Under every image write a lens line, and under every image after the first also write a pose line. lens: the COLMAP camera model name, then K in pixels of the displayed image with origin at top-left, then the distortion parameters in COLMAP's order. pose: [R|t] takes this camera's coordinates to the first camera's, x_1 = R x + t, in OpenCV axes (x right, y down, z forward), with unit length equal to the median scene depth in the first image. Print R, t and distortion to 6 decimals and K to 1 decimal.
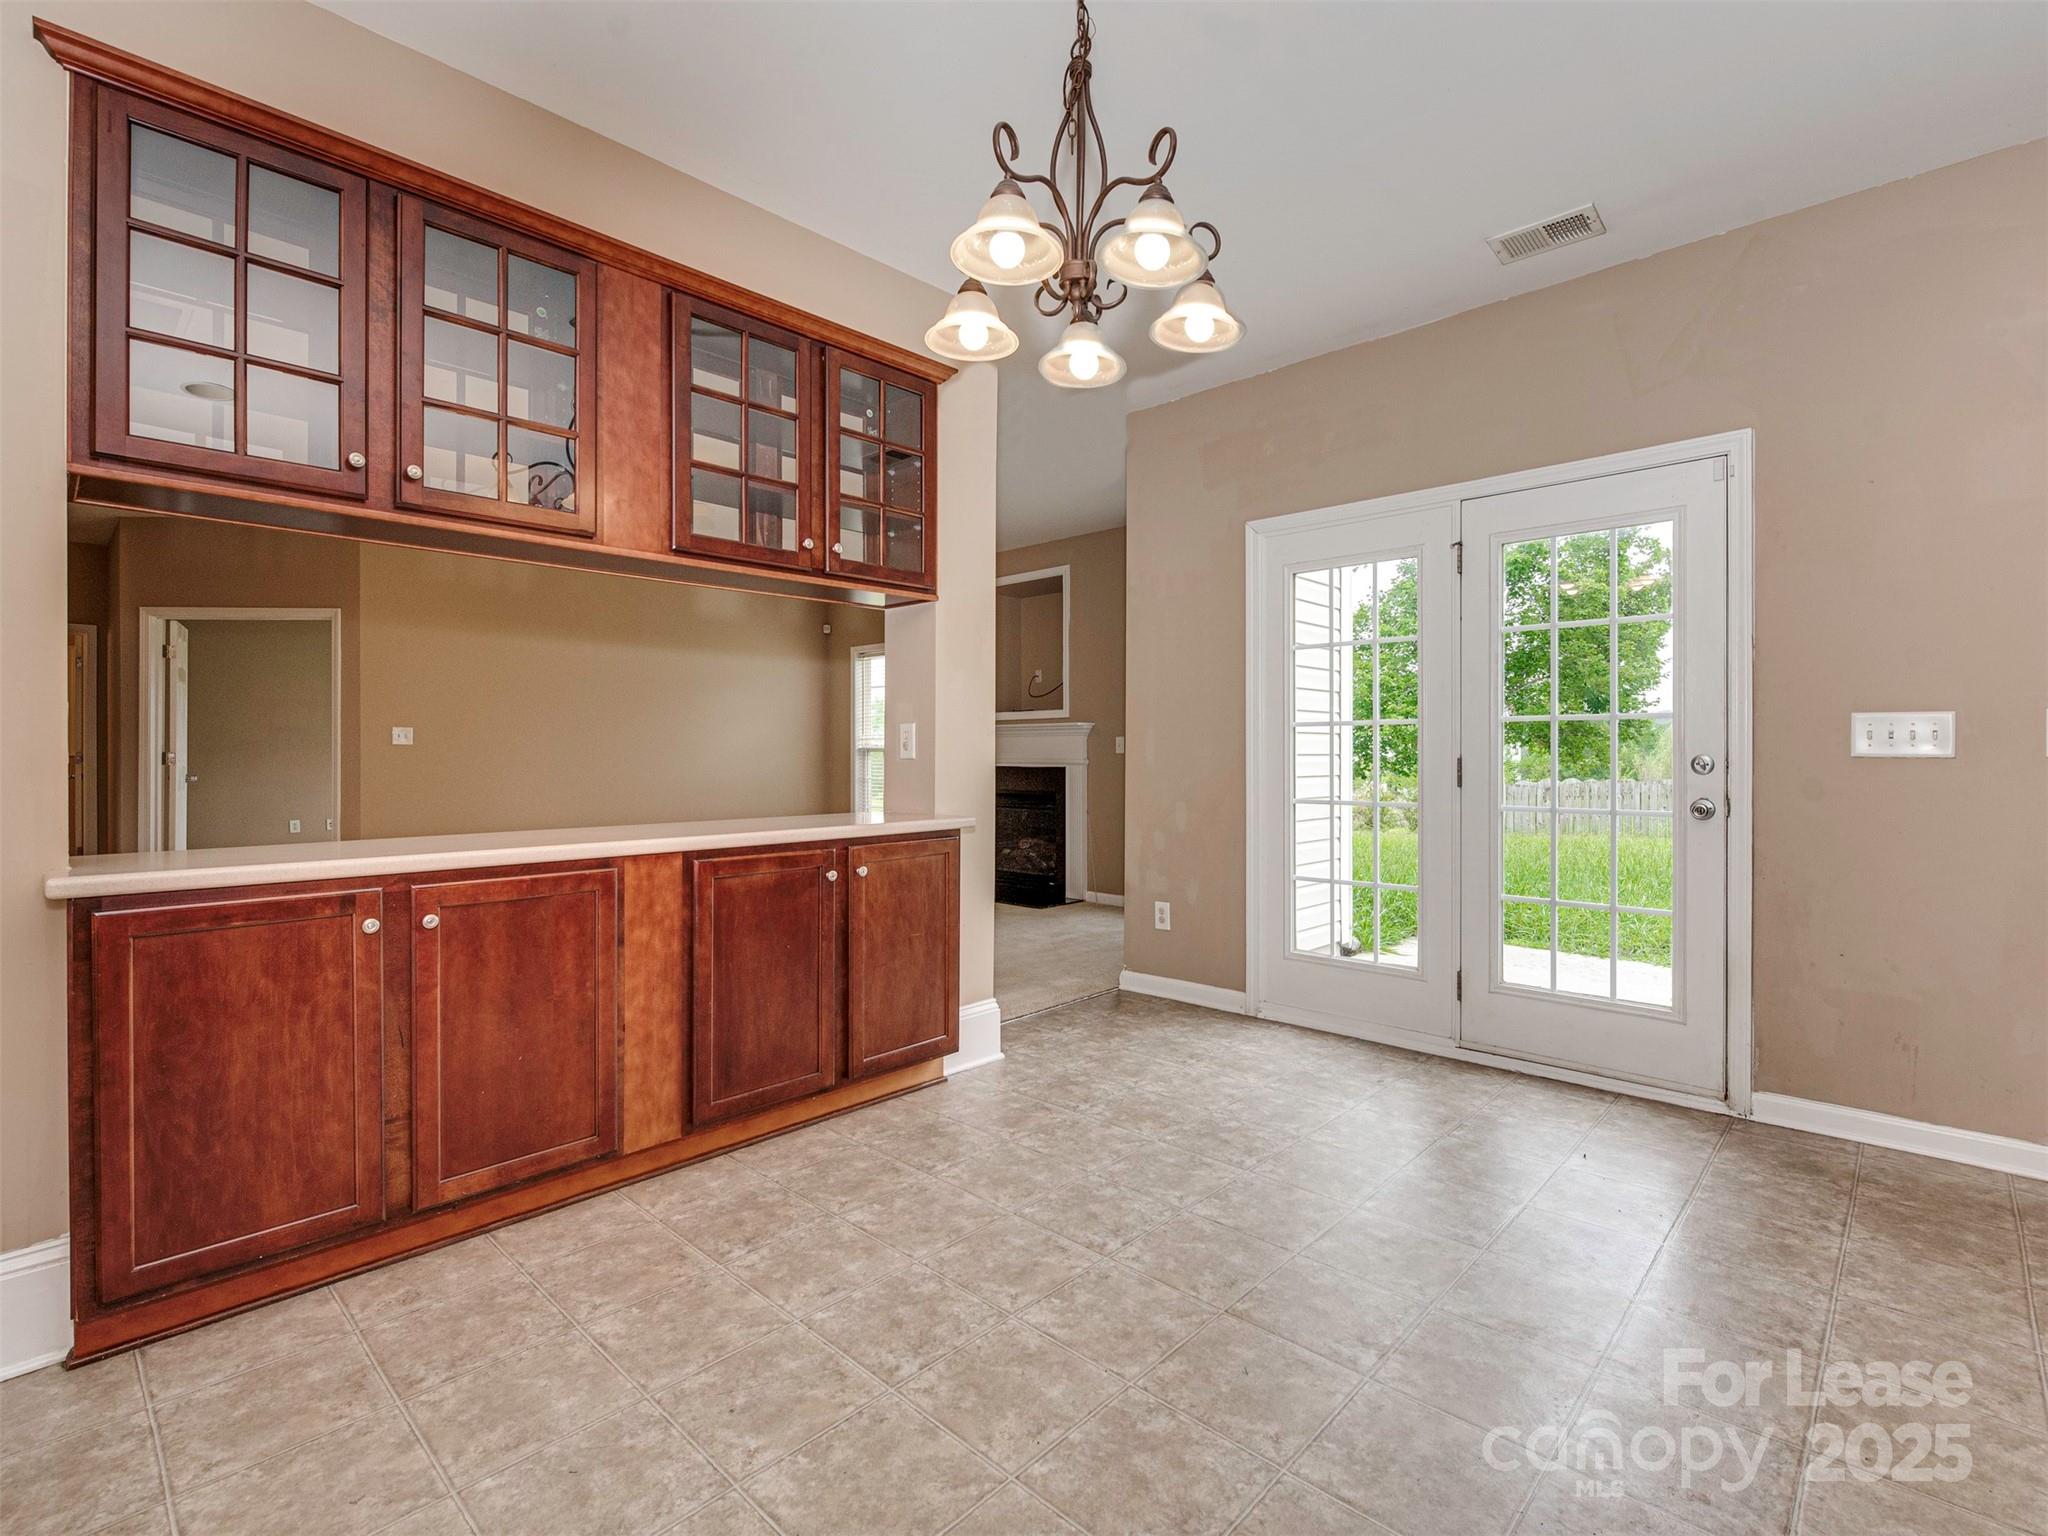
lens RADIAL K [[972.2, 0, 1023.9], [0, 972.2, 755.0], [0, 0, 1]] dist [-0.000983, -0.001950]
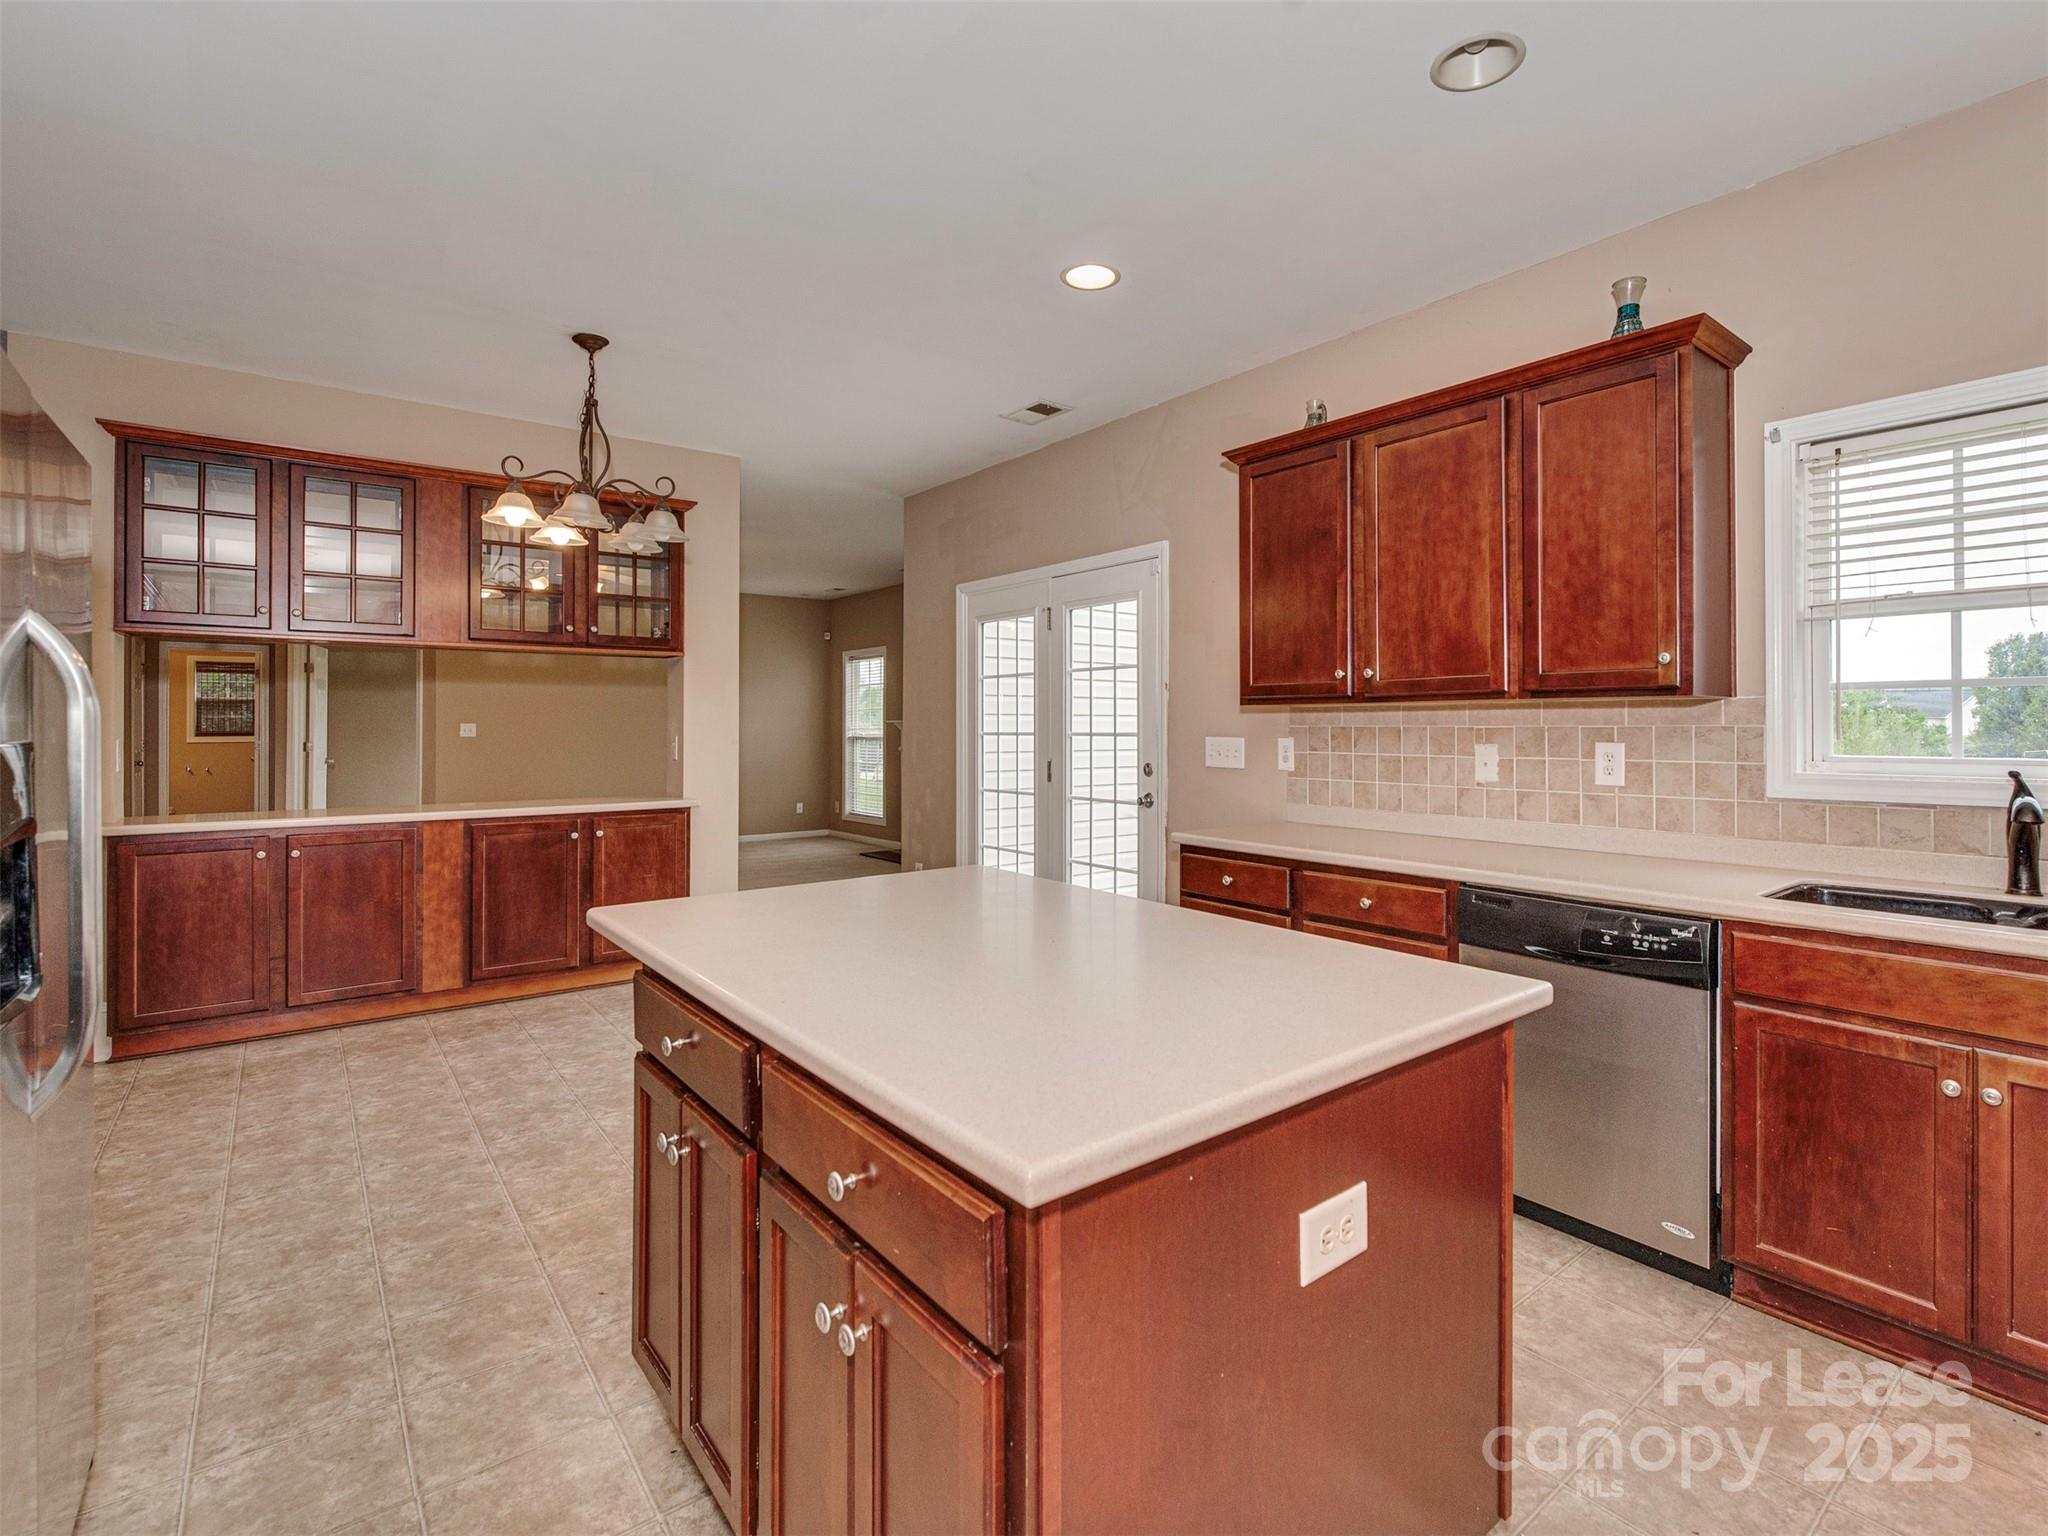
lens RADIAL K [[952.1, 0, 1031.8], [0, 952.1, 728.4], [0, 0, 1]] dist [-0.004225, 0.000131]
pose [[0.991119, 0.001021, -0.132974, 0.883316], [-0.001542, 0.999992, -0.003819, -0.056933], [0.132969, 0.003990, 0.991112, -0.536693]]
